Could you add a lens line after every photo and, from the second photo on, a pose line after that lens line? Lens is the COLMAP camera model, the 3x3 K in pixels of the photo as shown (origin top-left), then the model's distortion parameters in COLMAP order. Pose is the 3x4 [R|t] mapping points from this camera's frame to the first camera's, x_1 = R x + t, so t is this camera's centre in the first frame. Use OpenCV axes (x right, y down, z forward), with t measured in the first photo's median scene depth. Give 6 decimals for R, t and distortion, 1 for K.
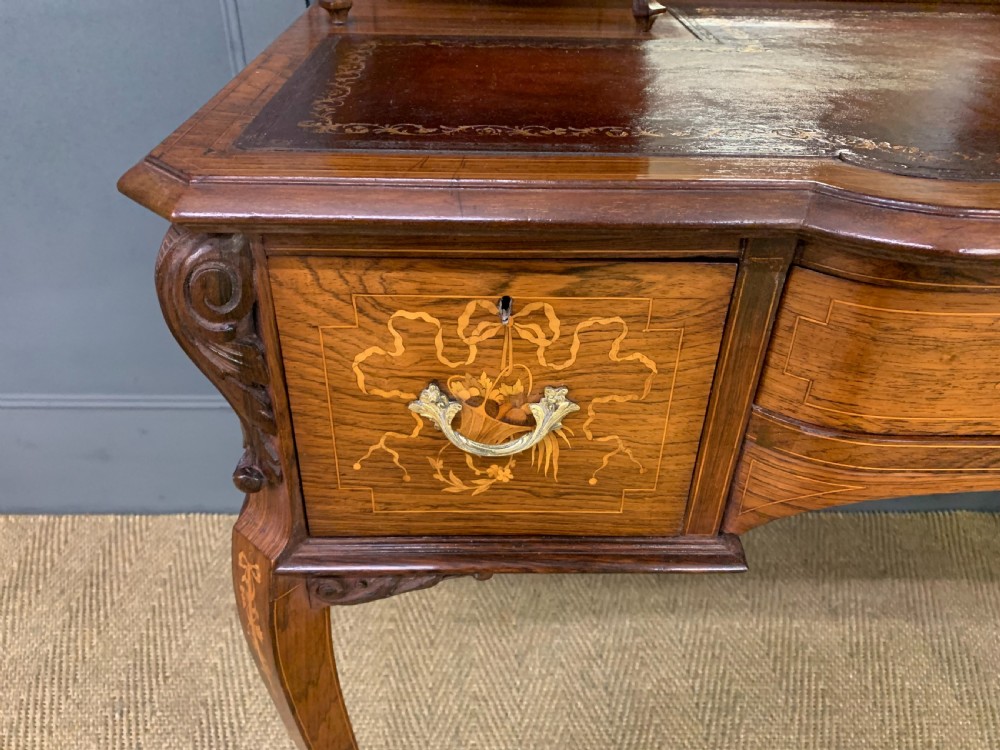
lens RADIAL K [[773.7, 0, 503.8], [0, 773.7, 378.5], [0, 0, 1]] dist [0.041412, -0.029949]
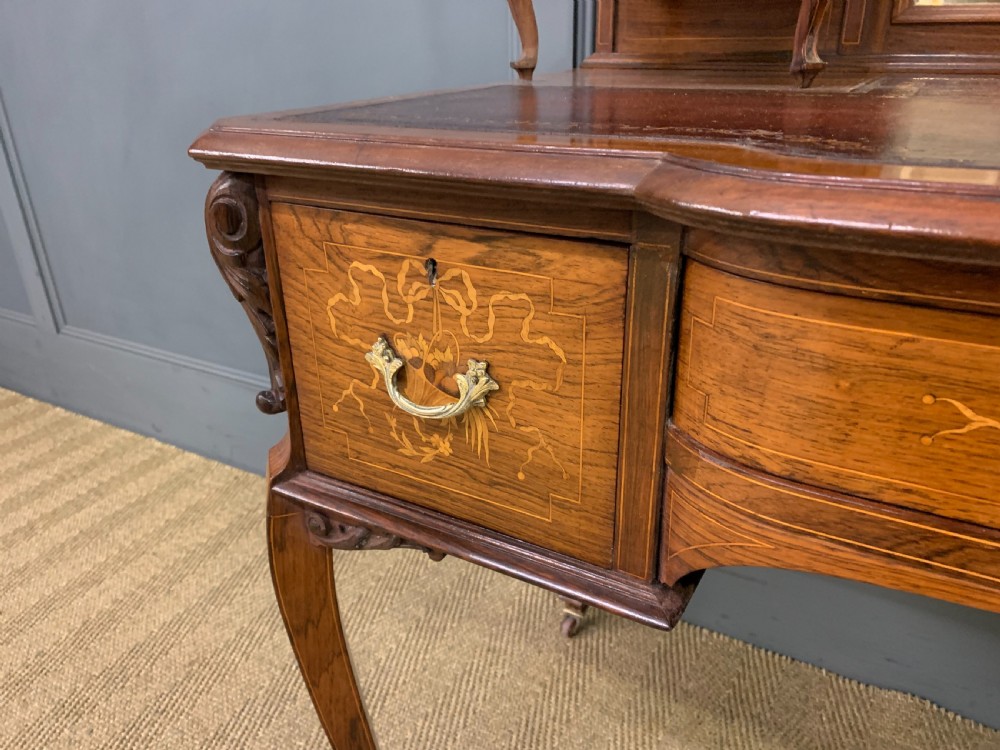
lens RADIAL K [[771.0, 0, 503.6], [0, 771.0, 382.7], [0, 0, 1]] dist [0.101038, -0.182701]
pose [[0.853900, 0.183262, -0.487104, 0.609760], [-0.258739, 0.961575, -0.091802, 0.126556], [0.451563, 0.204422, 0.868506, 0.126721]]
